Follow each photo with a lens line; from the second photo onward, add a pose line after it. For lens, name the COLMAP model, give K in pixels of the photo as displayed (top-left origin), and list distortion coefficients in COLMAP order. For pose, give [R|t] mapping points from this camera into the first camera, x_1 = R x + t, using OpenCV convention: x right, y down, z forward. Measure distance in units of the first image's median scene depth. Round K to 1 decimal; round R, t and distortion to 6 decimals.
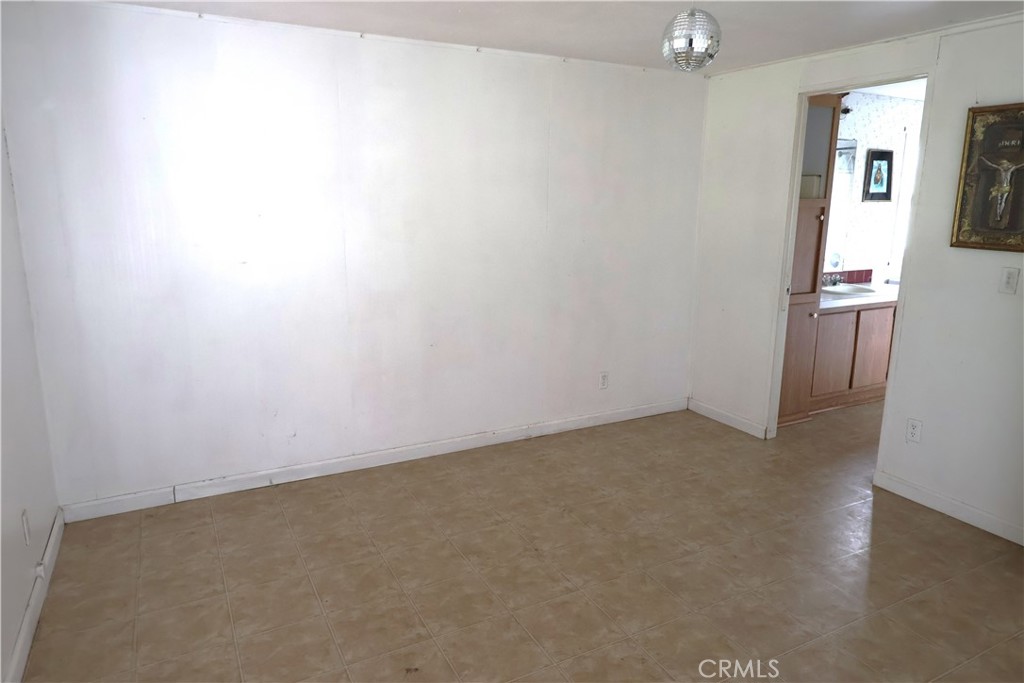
lens RADIAL K [[667.8, 0, 512.0], [0, 667.8, 341.5], [0, 0, 1]] dist [-0.005204, 0.000785]
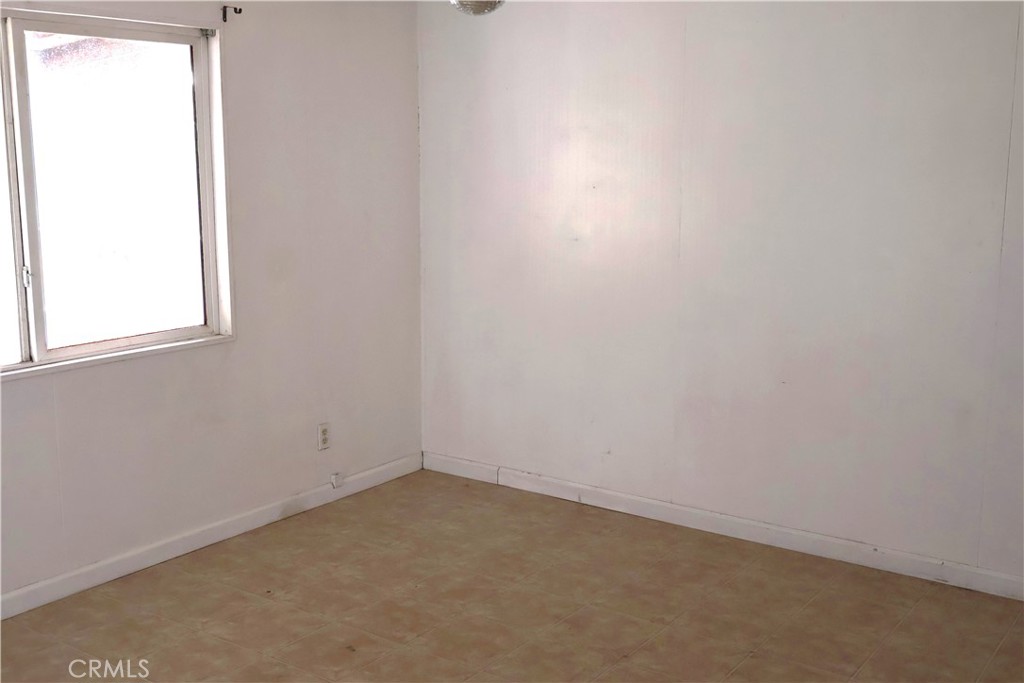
lens RADIAL K [[1133.2, 0, 513.2], [0, 1133.2, 332.6], [0, 0, 1]] dist [0.005393, -0.007340]
pose [[0.424551, 0.135659, -0.895183, 0.906667], [-0.191045, 0.979873, 0.057888, -0.066498], [0.885019, 0.146444, 0.441923, 0.271016]]
